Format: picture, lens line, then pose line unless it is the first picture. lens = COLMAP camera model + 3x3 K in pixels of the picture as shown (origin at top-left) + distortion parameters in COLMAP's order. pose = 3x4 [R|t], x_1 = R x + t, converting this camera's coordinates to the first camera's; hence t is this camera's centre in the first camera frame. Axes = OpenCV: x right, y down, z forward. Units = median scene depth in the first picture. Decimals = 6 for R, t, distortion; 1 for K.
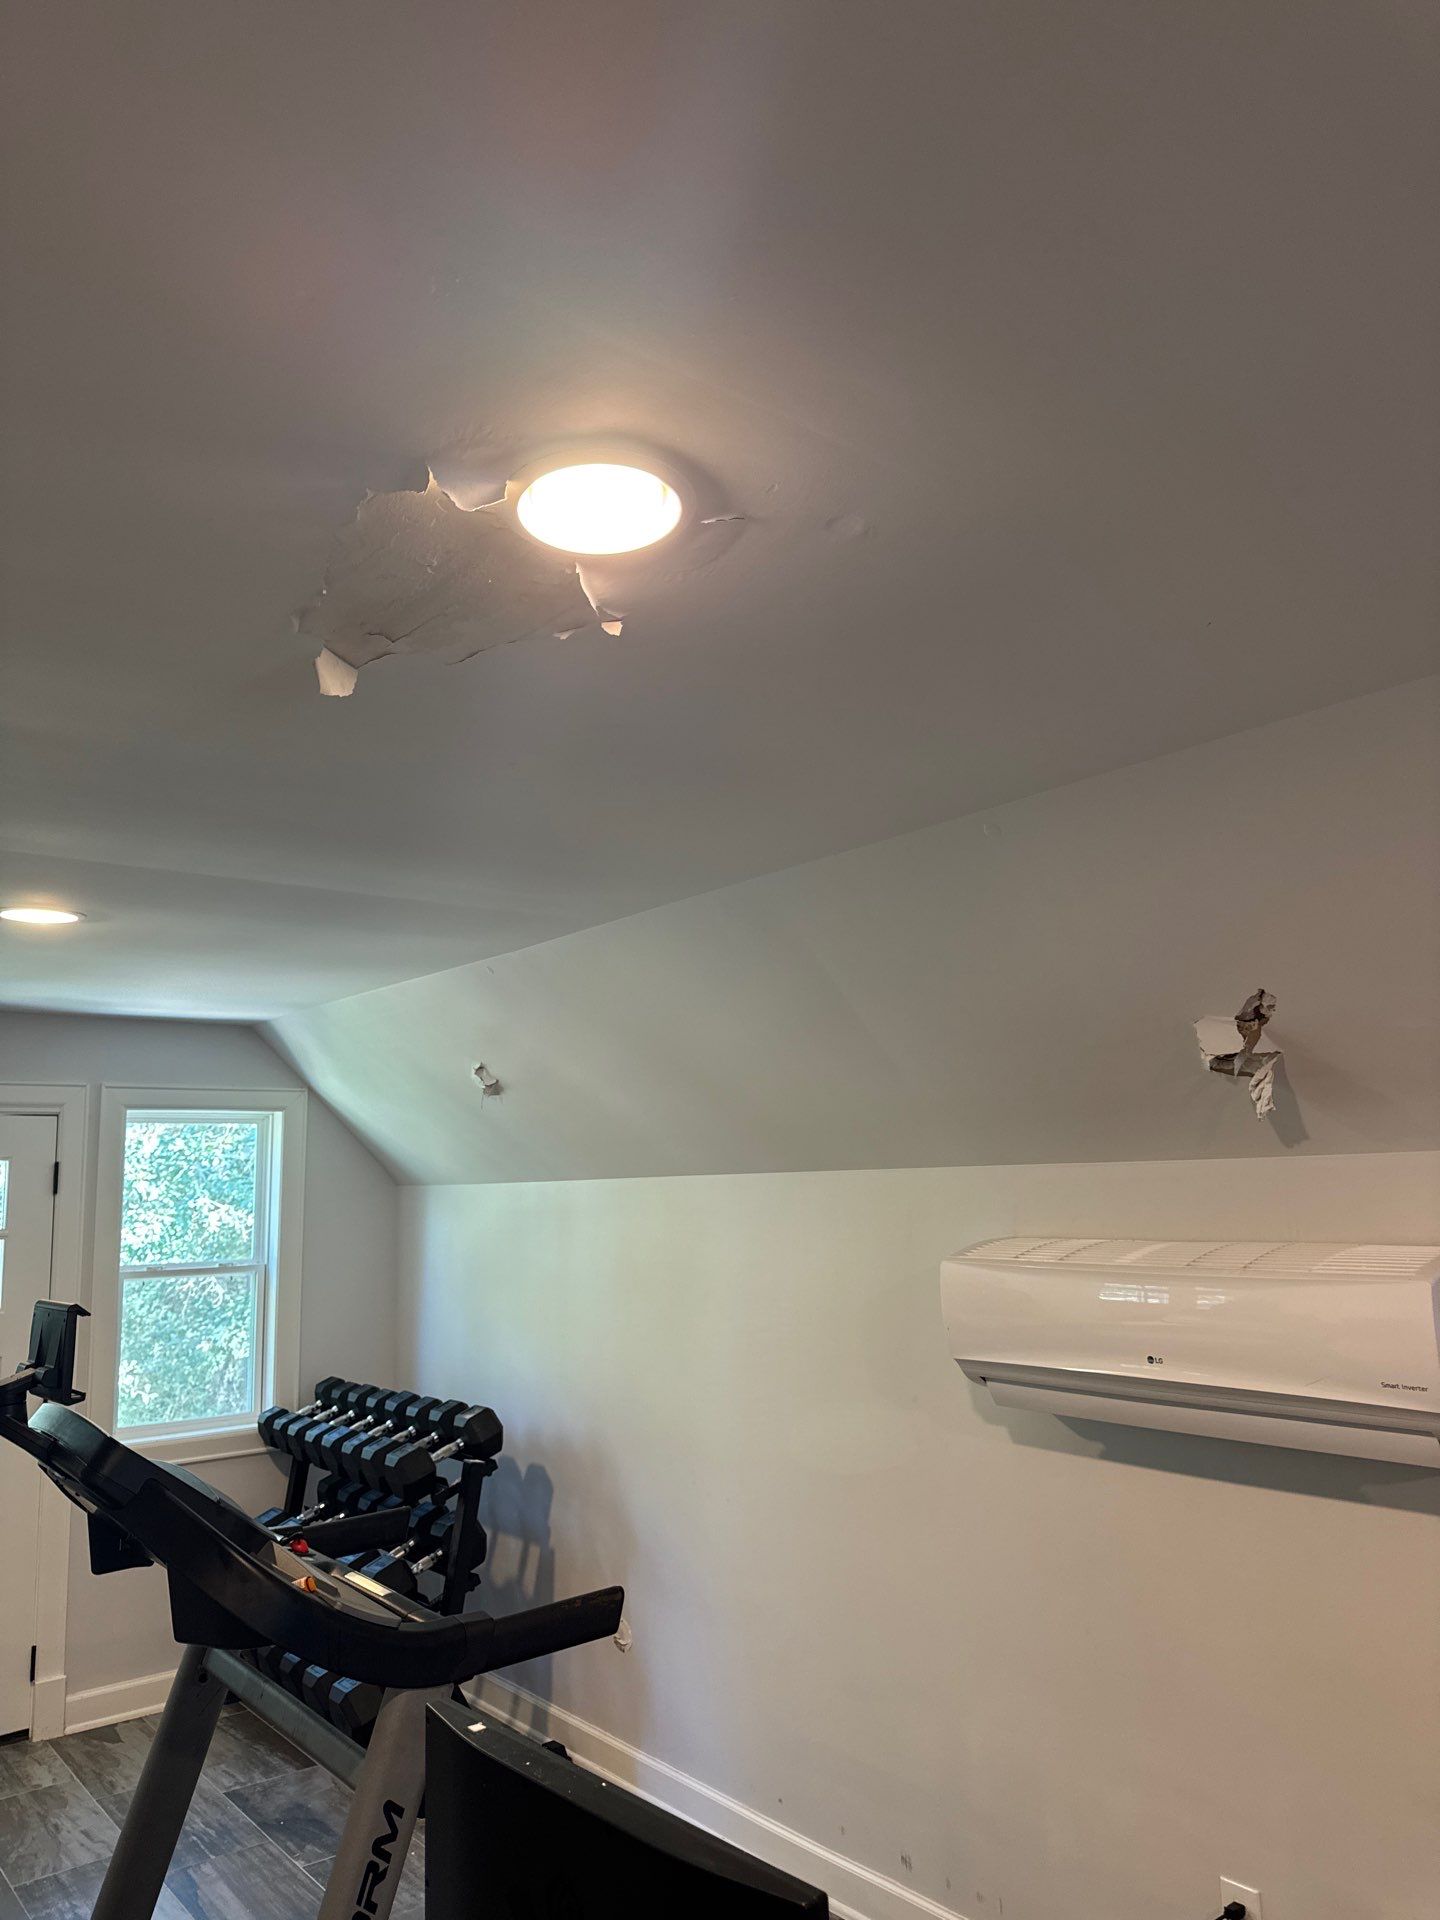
lens RADIAL K [[1350.6, 0, 729.2], [0, 1350.6, 957.6], [0, 0, 1]] dist [0.051912, -0.044722]
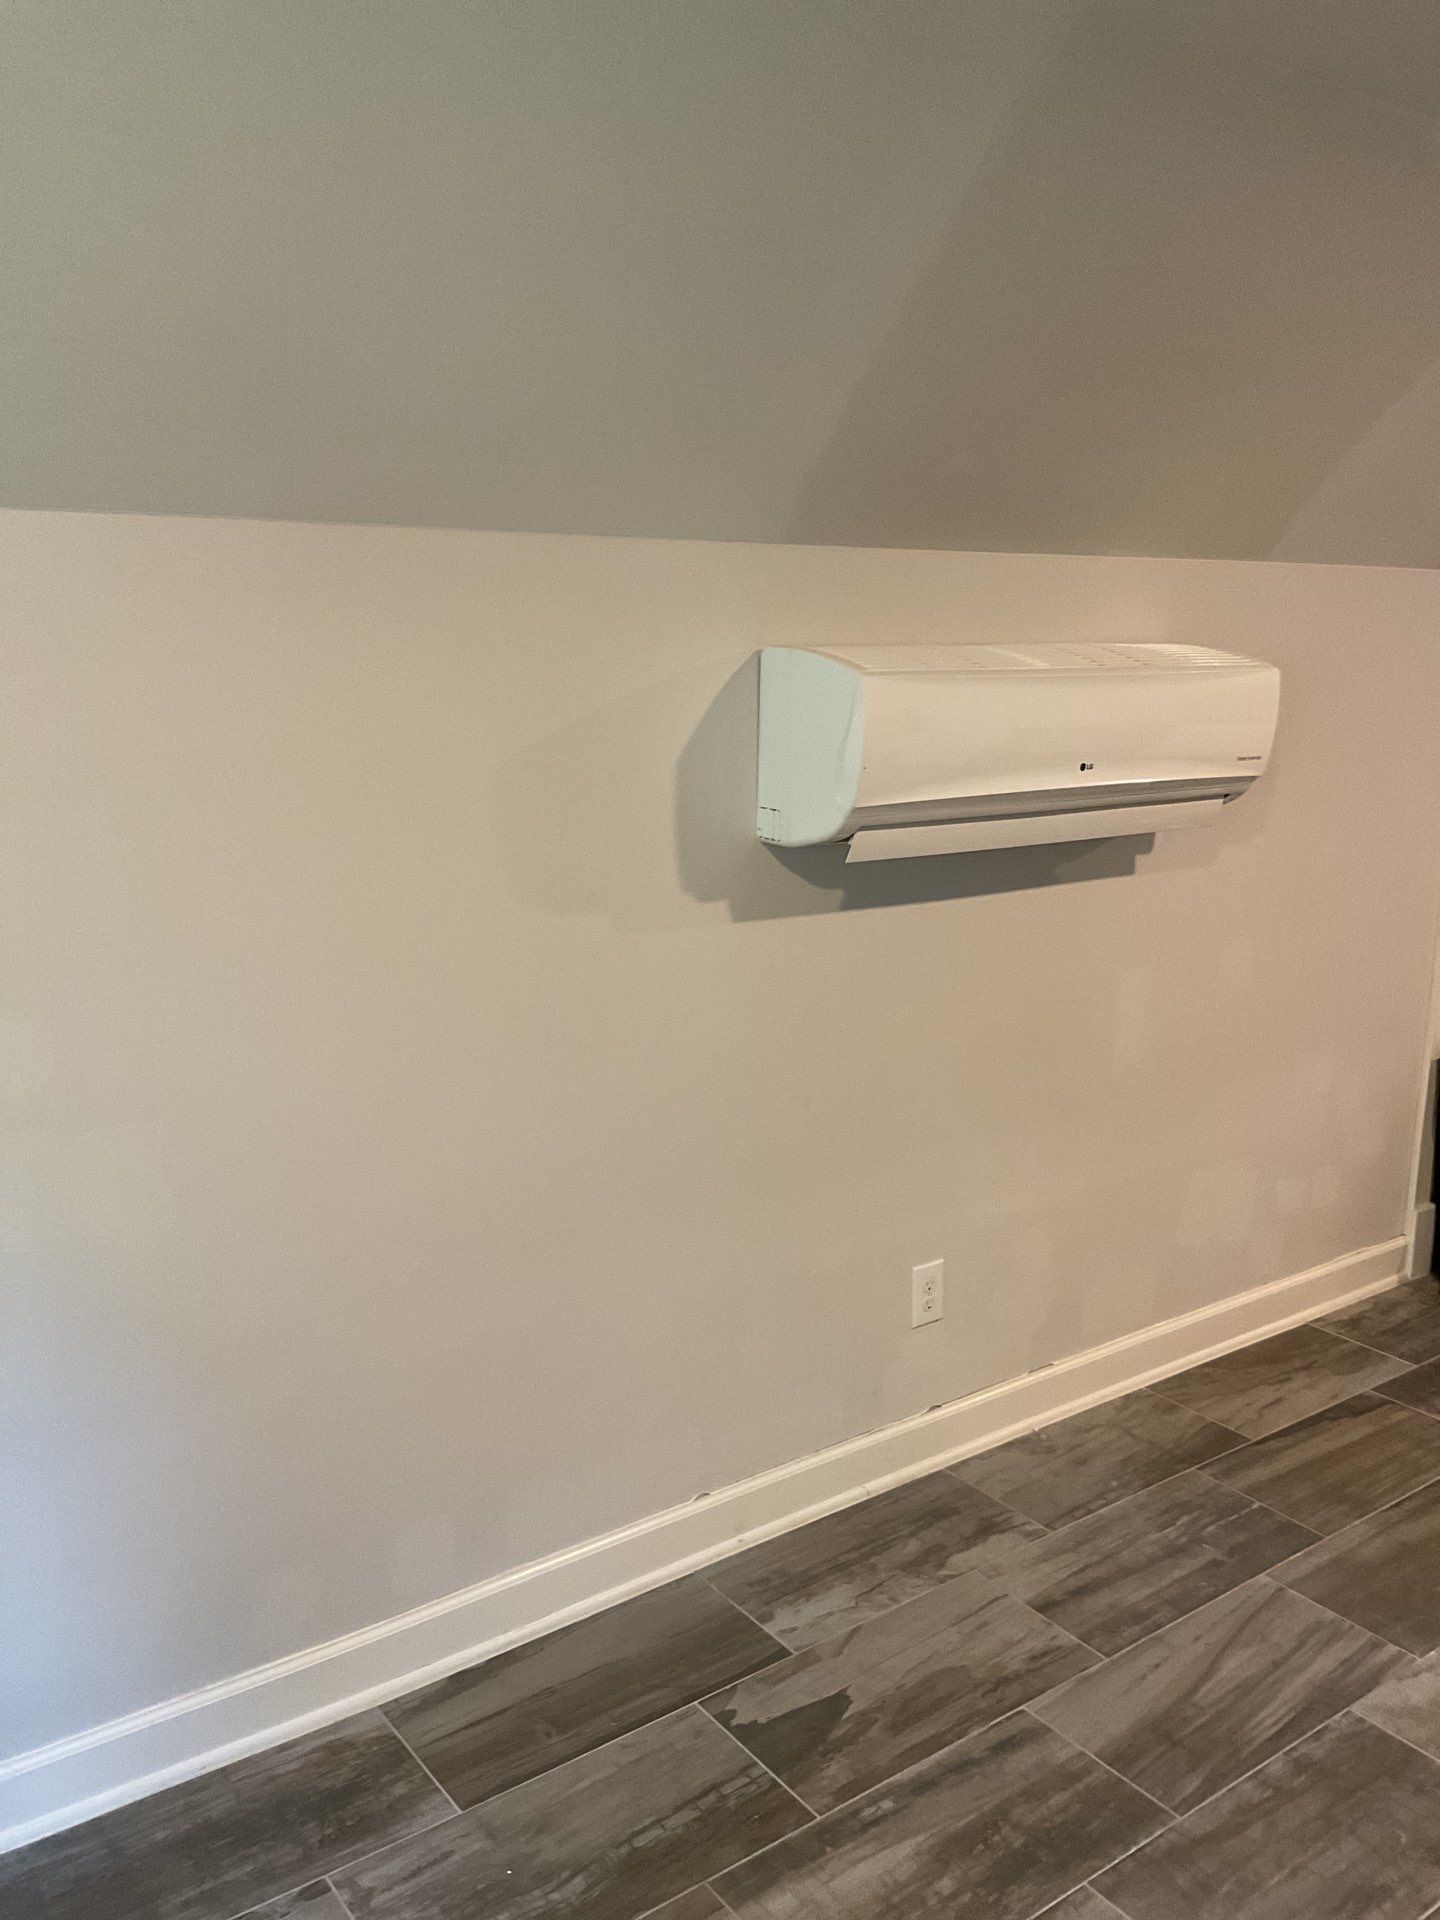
lens RADIAL K [[1625.6, 0, 740.2], [0, 1625.6, 979.4], [0, 0, 1]] dist [0.068119, -0.082202]
pose [[0.048200, -0.186873, 0.981201, -0.489118], [-0.182779, 0.964105, 0.192596, 0.162216], [-0.981972, -0.188626, 0.012313, 0.727875]]
